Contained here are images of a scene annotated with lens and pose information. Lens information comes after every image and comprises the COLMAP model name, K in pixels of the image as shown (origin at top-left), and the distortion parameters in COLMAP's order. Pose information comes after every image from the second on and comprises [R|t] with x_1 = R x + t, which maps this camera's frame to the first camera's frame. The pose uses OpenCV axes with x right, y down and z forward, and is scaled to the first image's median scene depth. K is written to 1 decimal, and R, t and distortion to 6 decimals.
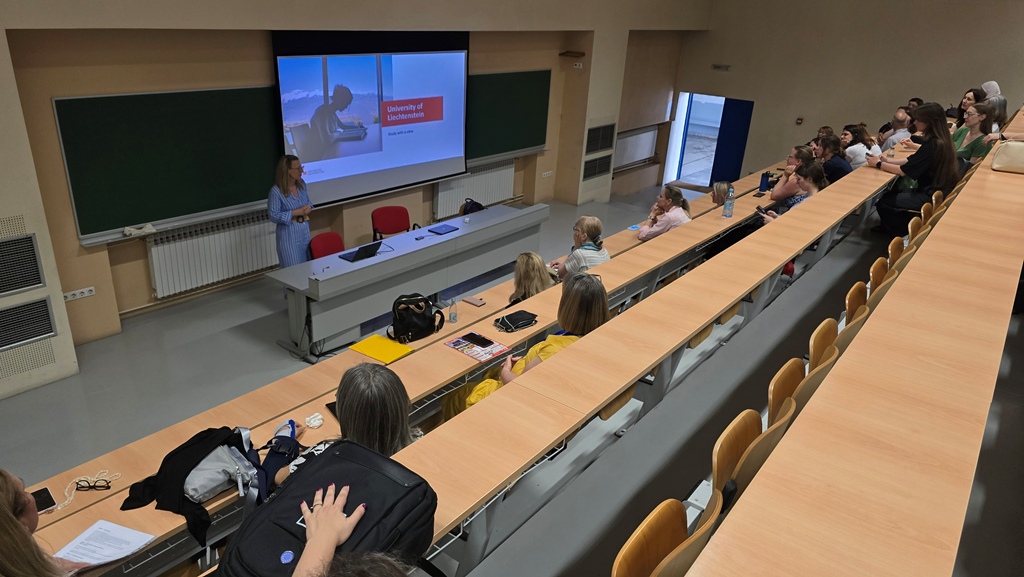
lens RADIAL K [[690.3, 0, 512.0], [0, 690.3, 288.5], [0, 0, 1]] dist [0.084193, -0.075468]
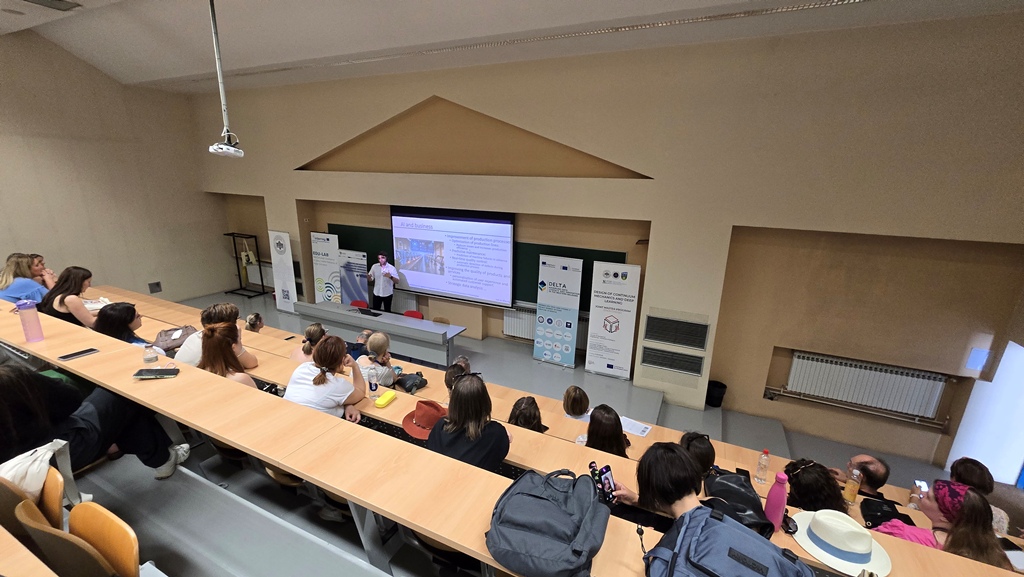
lens RADIAL K [[421.6, 0, 512.0], [0, 421.6, 288.5], [0, 0, 1]] dist [-0.001172, -0.000038]
pose [[0.213953, 0.214168, -0.953077, 0.776760], [-0.382054, 0.916298, 0.120137, -0.325840], [0.899032, 0.338423, 0.277868, 0.807178]]
